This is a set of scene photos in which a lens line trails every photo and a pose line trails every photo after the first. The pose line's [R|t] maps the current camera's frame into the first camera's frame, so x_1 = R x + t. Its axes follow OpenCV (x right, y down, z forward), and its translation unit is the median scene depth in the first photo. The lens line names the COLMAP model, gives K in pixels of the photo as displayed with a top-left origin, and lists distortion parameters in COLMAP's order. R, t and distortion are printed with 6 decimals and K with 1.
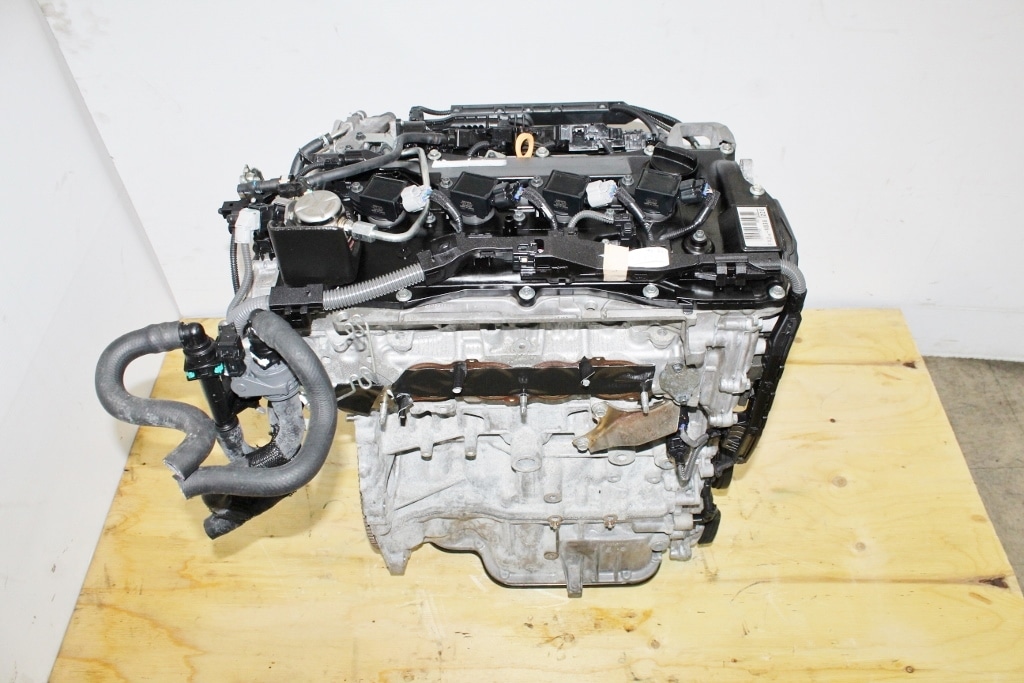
lens RADIAL K [[859.7, 0, 509.2], [0, 859.7, 347.7], [0, 0, 1]] dist [-0.009261, 0.001204]
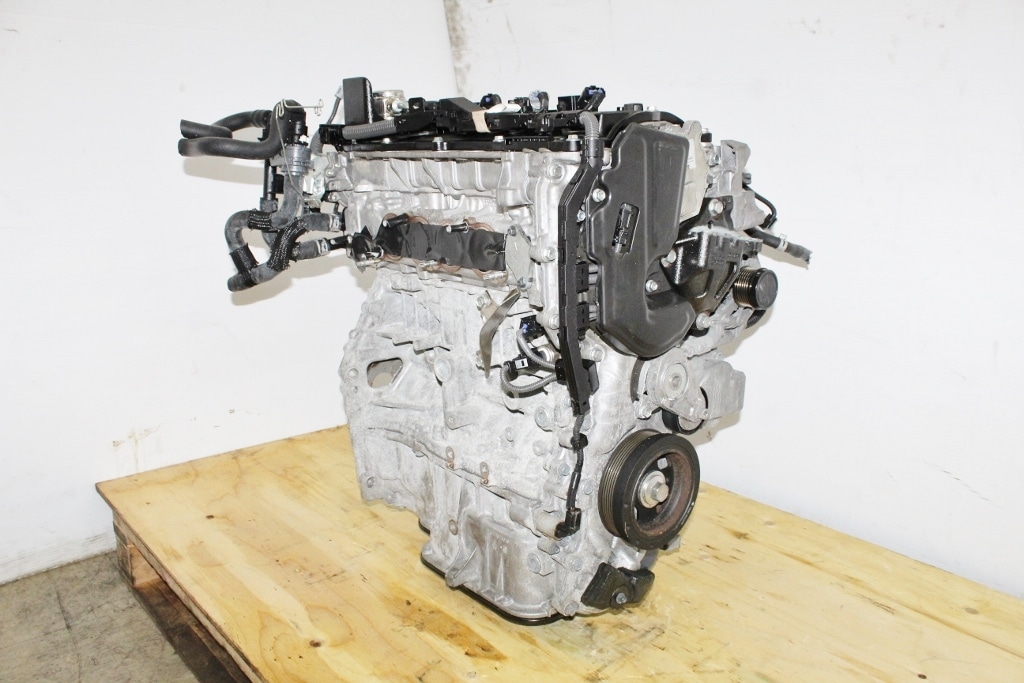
lens RADIAL K [[859.7, 0, 516.1], [0, 859.7, 337.8], [0, 0, 1]] dist [-0.009261, 0.001204]
pose [[0.661956, 0.198377, -0.722815, 0.695587], [-0.560253, 0.771570, -0.301324, 0.308783], [0.497927, 0.604422, 0.621886, 0.291323]]
